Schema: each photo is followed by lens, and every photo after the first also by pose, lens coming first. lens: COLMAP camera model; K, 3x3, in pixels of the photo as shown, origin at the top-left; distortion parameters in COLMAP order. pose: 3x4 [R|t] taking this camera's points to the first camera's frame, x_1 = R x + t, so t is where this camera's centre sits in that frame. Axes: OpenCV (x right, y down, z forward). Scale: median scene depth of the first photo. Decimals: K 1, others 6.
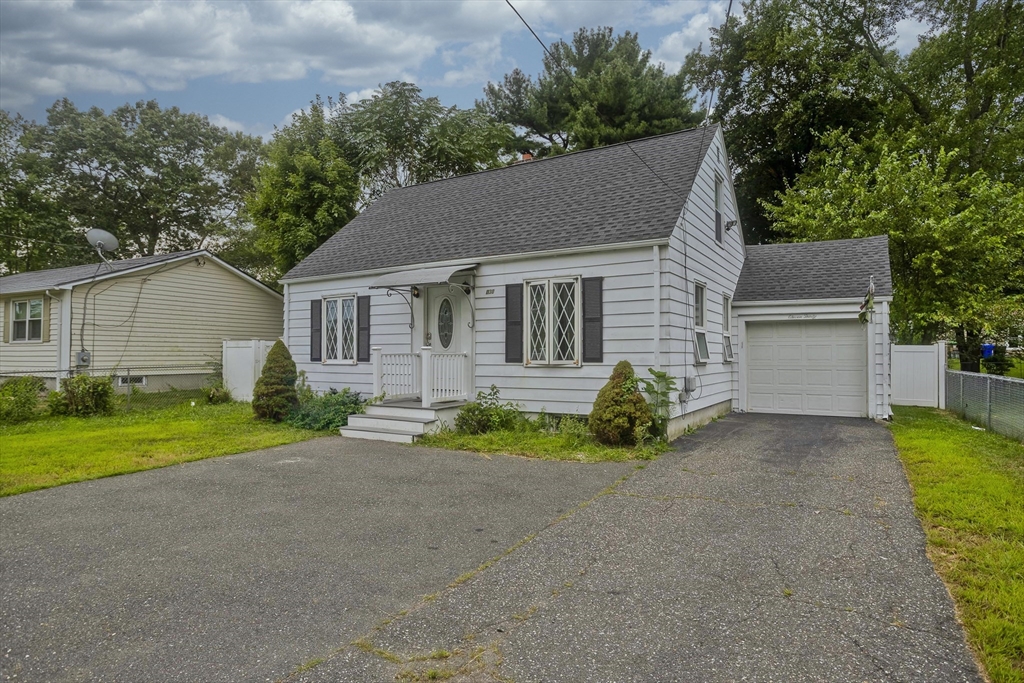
lens RADIAL K [[571.6, 0, 512.2], [0, 571.6, 338.7], [0, 0, 1]] dist [-0.006285, -0.000244]
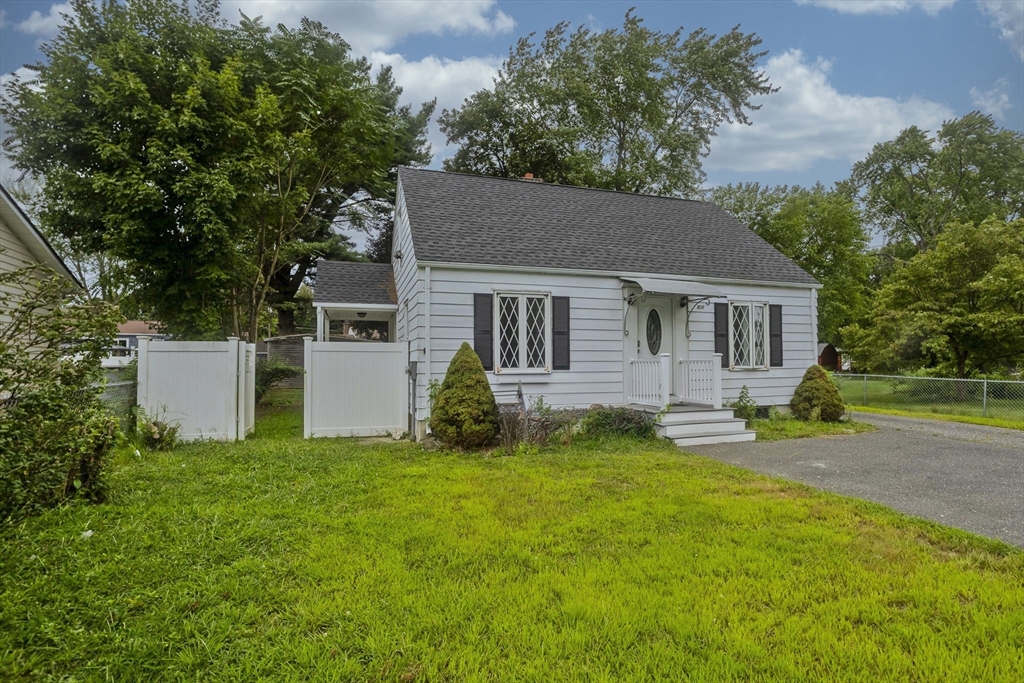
lens RADIAL K [[500.0, 0, 513.3], [0, 500.0, 348.9], [0, 0, 1]] dist [-0.041435, 0.018130]
pose [[0.653959, 0.019948, 0.756267, -0.693220], [-0.016443, 0.999791, -0.012154, 0.014162], [-0.756351, -0.004487, 0.654150, 0.416248]]
